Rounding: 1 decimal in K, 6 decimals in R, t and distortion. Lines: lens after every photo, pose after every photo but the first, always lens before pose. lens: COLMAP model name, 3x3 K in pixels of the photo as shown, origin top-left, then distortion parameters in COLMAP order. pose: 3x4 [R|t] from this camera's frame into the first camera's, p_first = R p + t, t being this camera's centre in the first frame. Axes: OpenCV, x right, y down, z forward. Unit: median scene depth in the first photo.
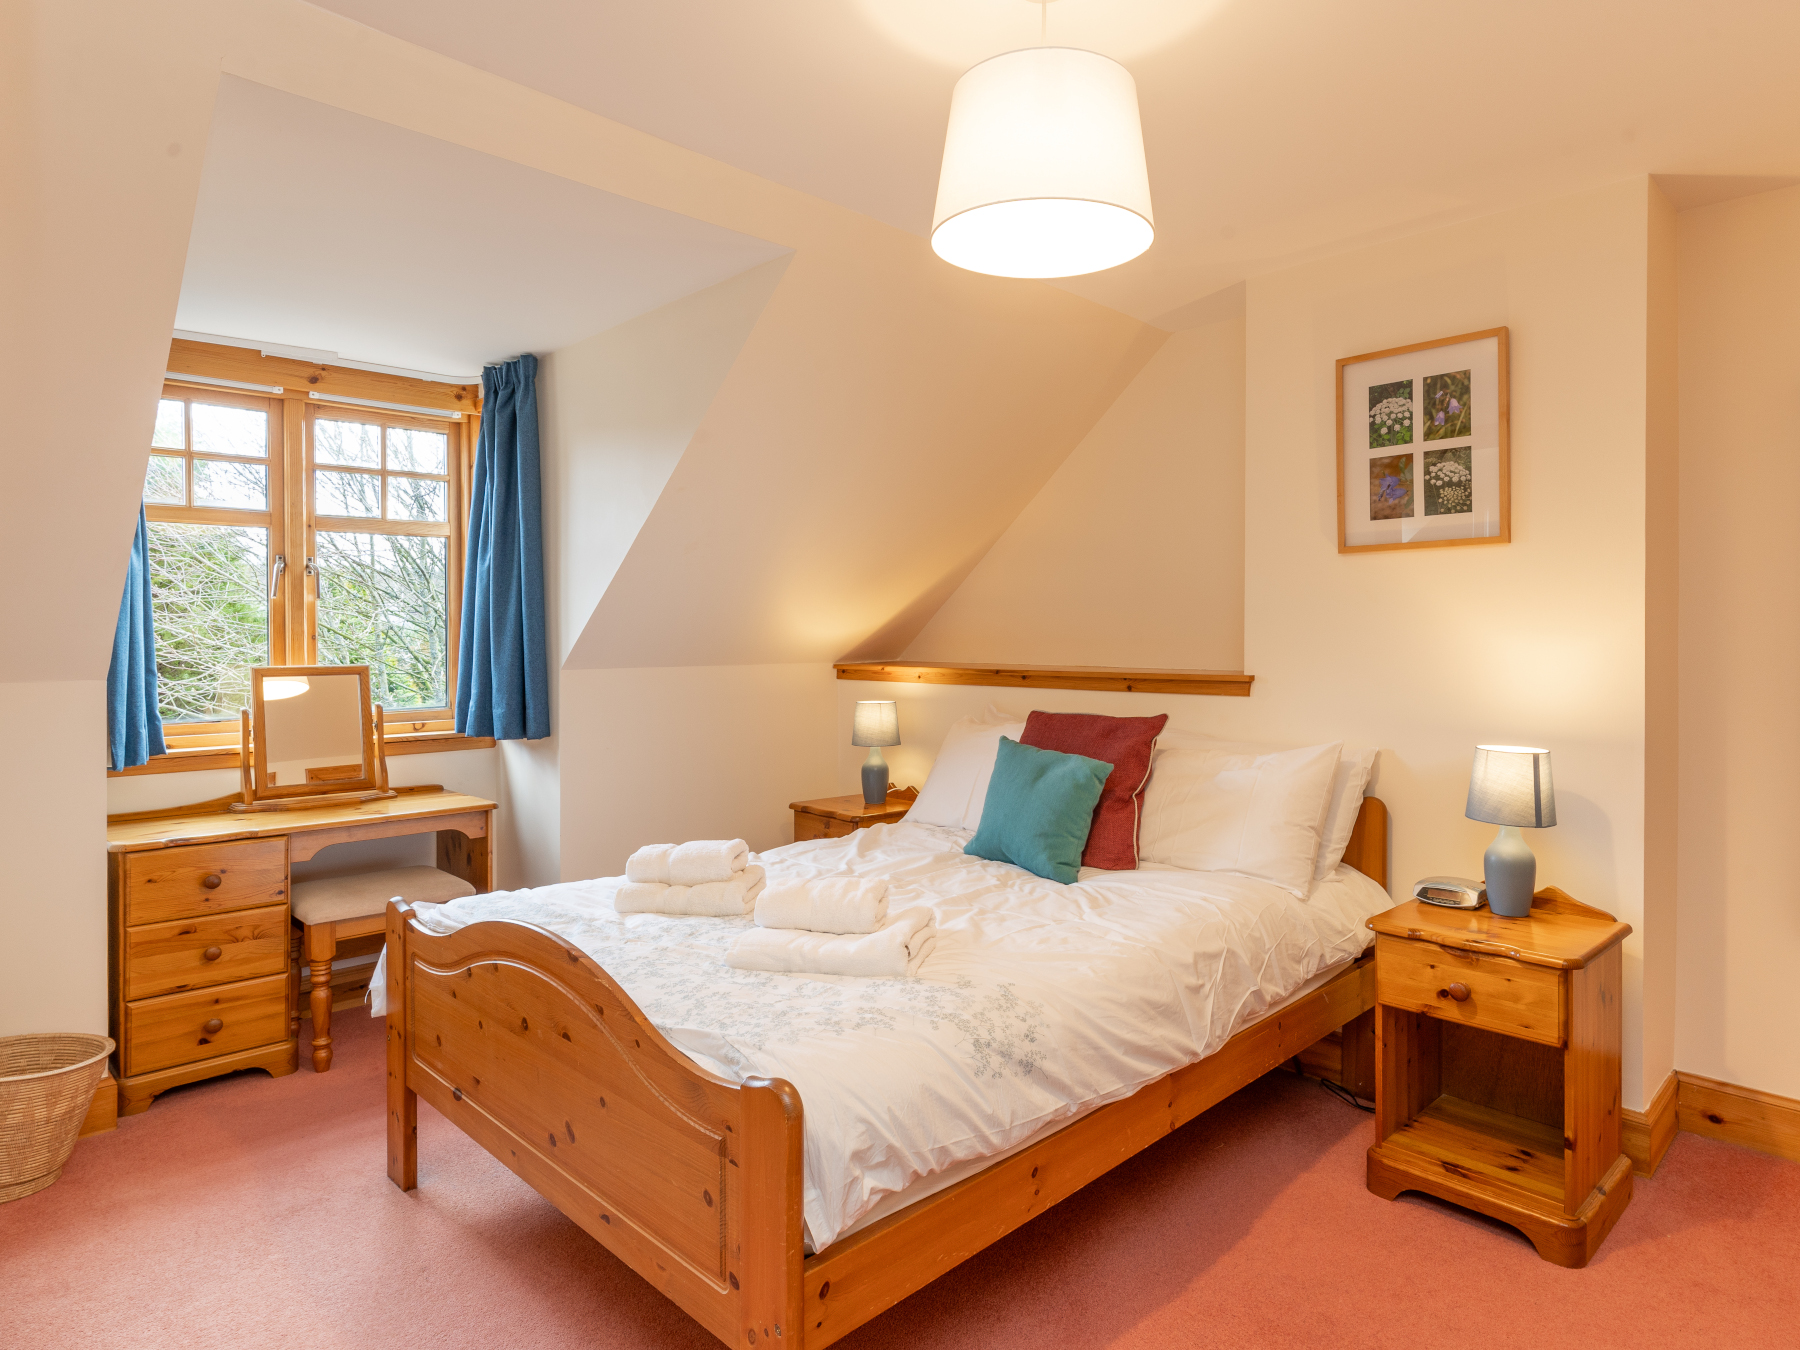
lens RADIAL K [[1052.5, 0, 900.0], [0, 1052.5, 675.0], [0, 0, 1]] dist [0.003343, 0.001373]
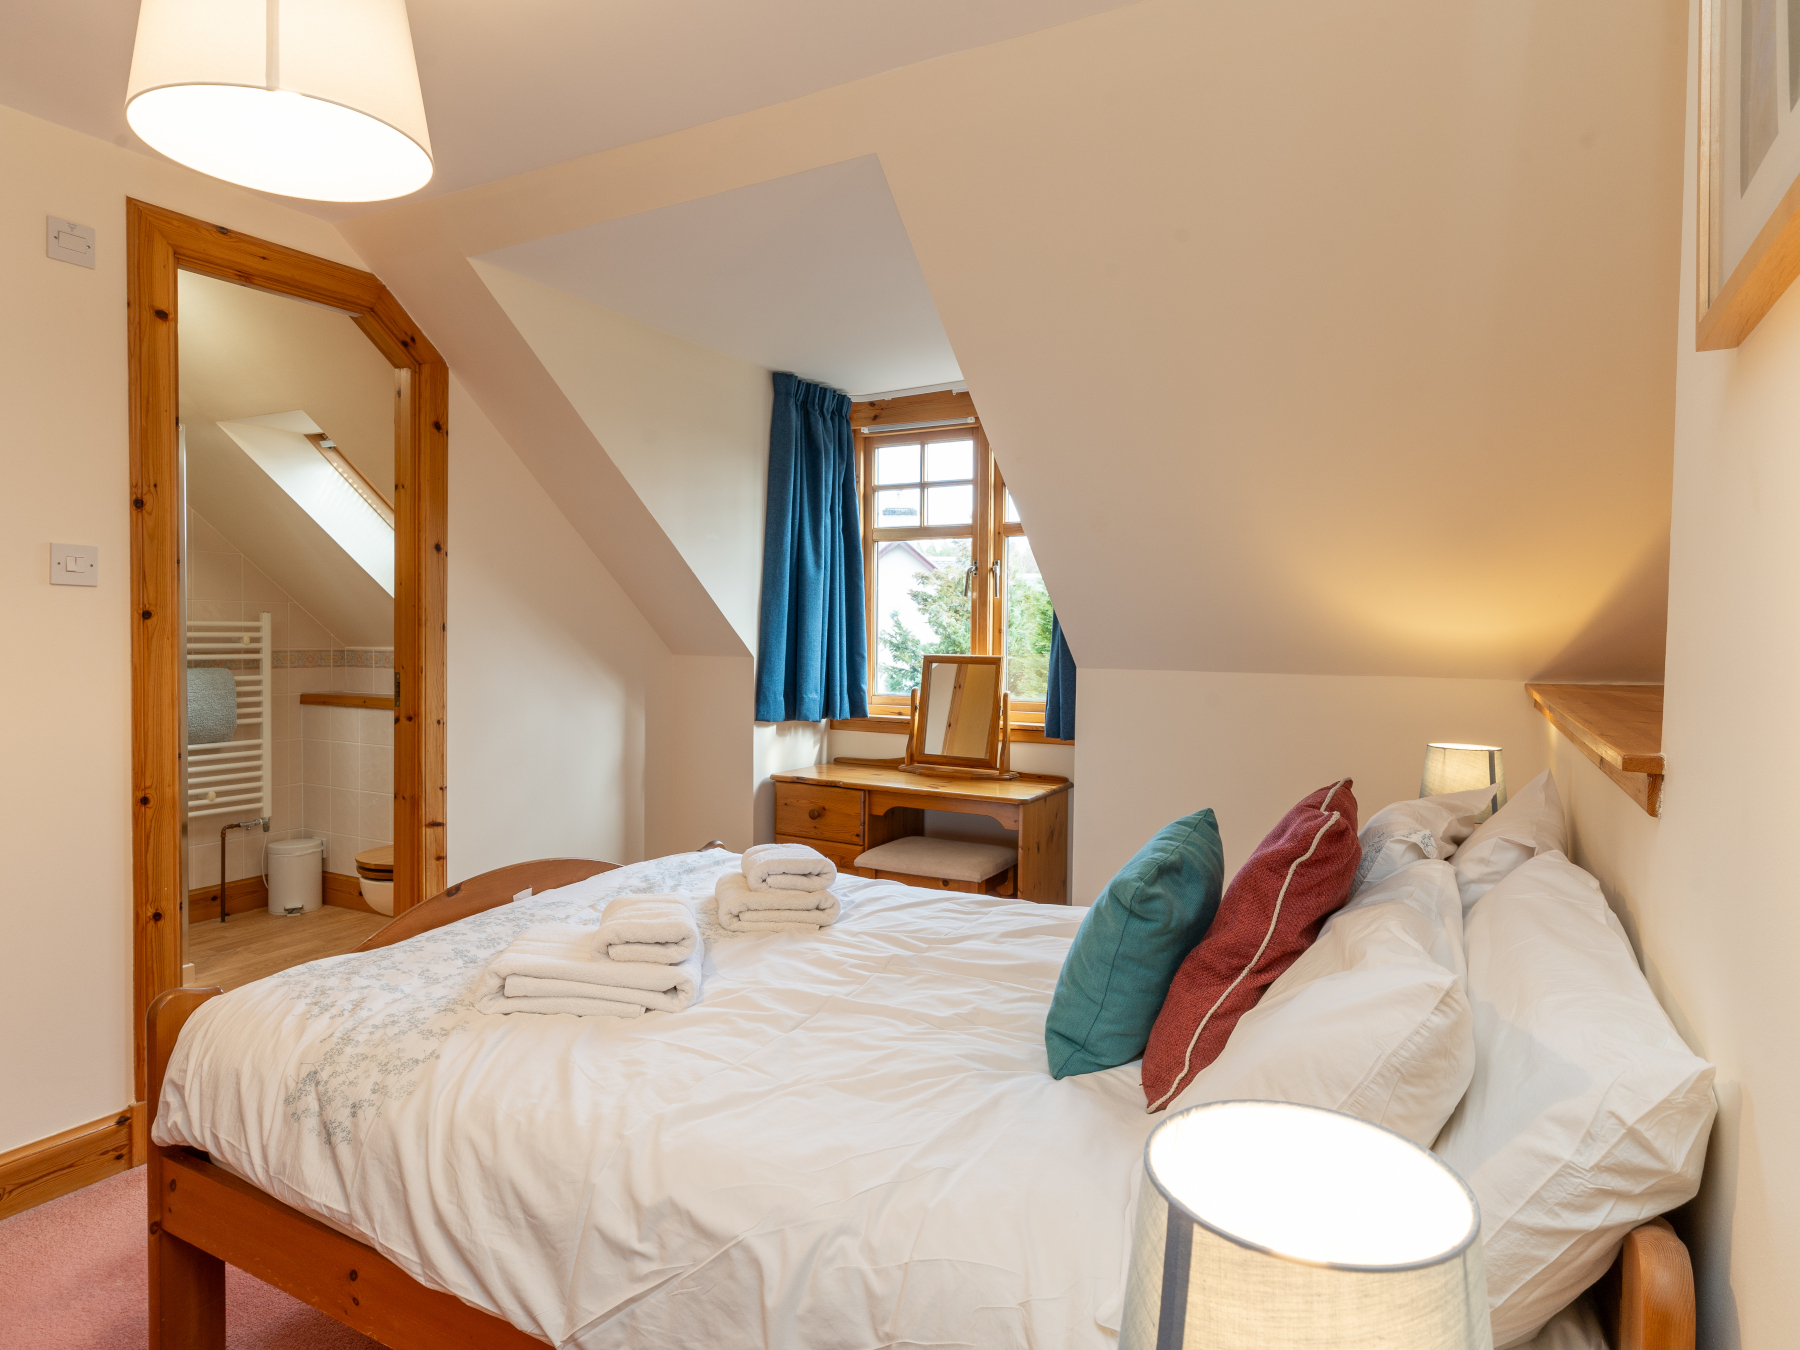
lens RADIAL K [[1052.5, 0, 900.0], [0, 1052.5, 675.0], [0, 0, 1]] dist [0.003343, 0.001373]
pose [[0.278212, 0.044290, -0.959498, 0.661587], [-0.042494, 0.998526, 0.033770, -0.029569], [0.959579, 0.031378, 0.279684, 0.751987]]
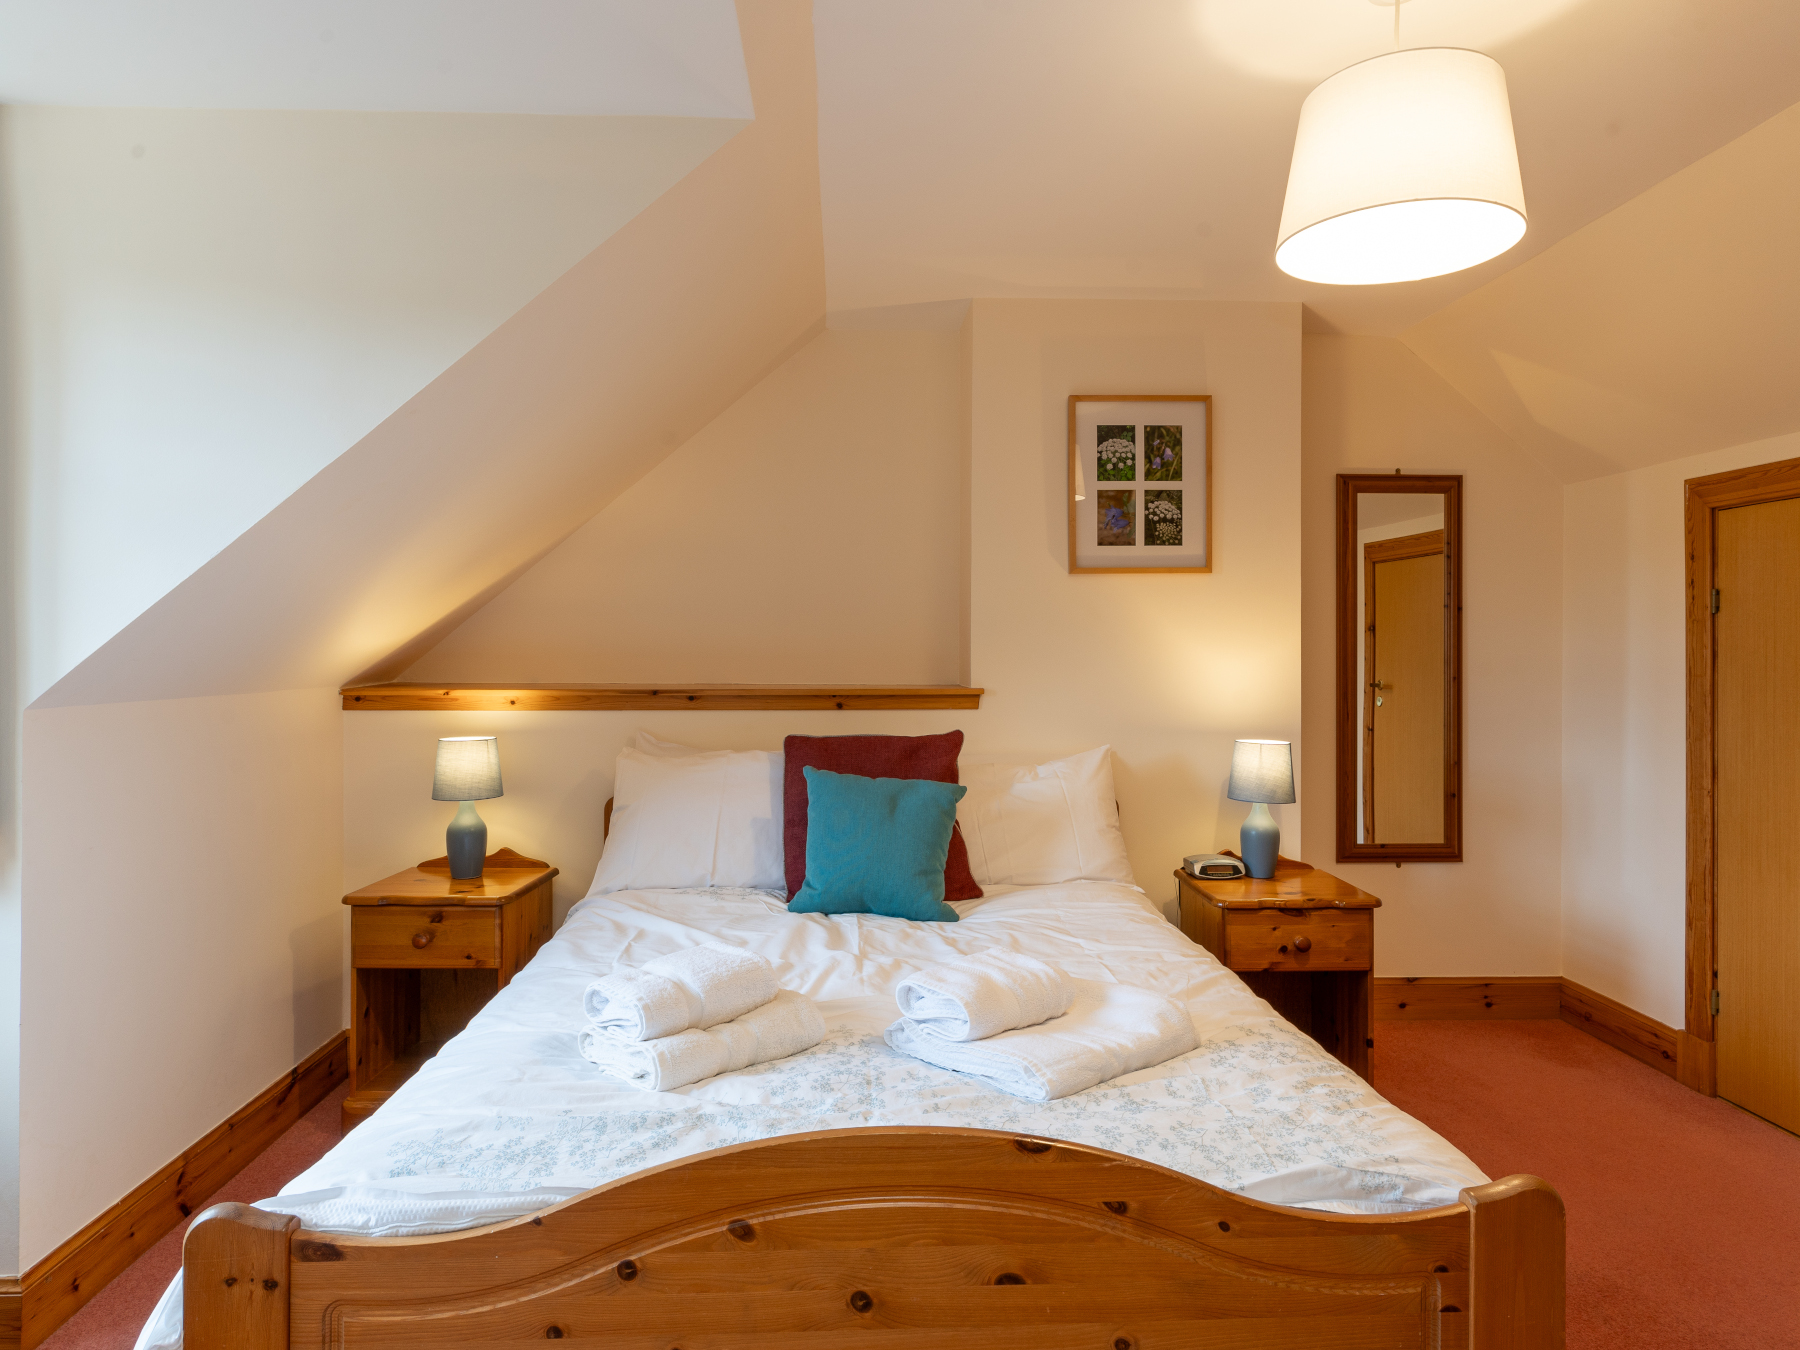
lens RADIAL K [[1077.9, 0, 900.0], [0, 1077.9, 675.0], [0, 0, 1]] dist [-0.006877, -0.001063]
pose [[0.674217, -0.011870, 0.738438, -0.550235], [0.025523, 0.999648, -0.007235, -0.007943], [-0.738092, 0.023725, 0.674283, 0.405844]]
